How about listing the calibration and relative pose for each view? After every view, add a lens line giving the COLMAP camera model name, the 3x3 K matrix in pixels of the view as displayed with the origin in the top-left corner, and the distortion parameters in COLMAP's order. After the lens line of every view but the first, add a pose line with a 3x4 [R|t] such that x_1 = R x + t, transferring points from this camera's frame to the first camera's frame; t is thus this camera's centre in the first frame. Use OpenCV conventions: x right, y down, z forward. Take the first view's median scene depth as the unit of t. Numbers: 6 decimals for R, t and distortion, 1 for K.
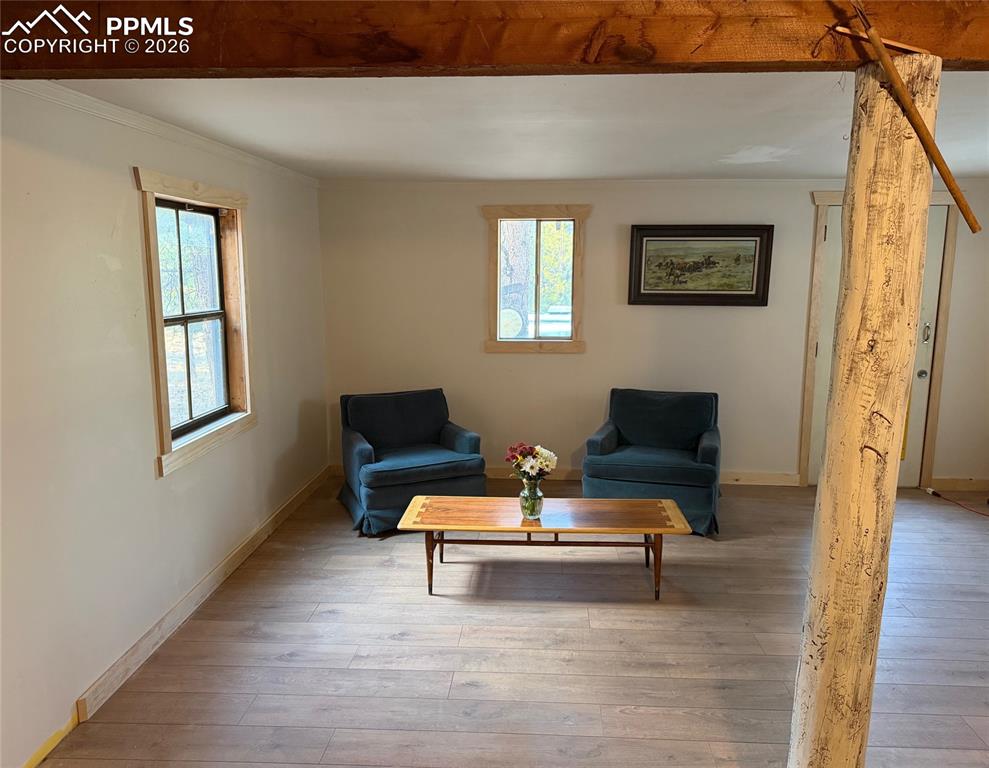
lens RADIAL K [[726.7, 0, 501.8], [0, 726.7, 381.2], [0, 0, 1]] dist [0.004304, -0.015213]
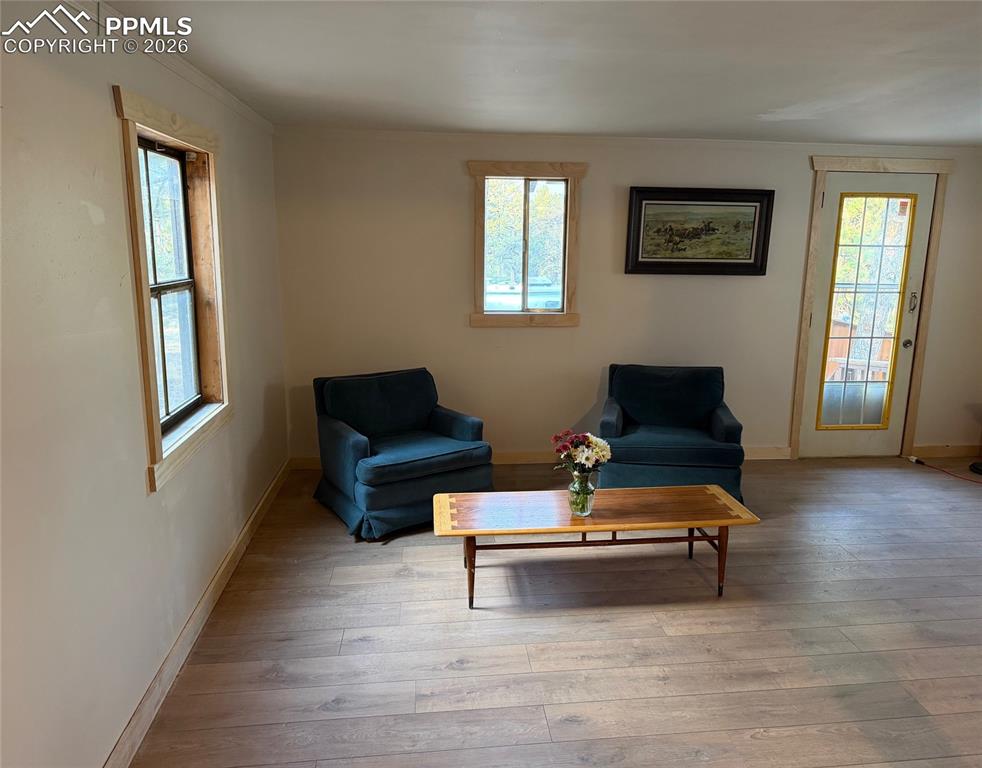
lens RADIAL K [[721.6, 0, 496.1], [0, 721.6, 384.0], [0, 0, 1]] dist [0.004304, -0.015213]
pose [[0.985097, -0.023785, 0.170349, -0.182018], [0.016087, 0.998792, 0.046430, -0.011776], [-0.171248, -0.042997, 0.984289, 0.137807]]
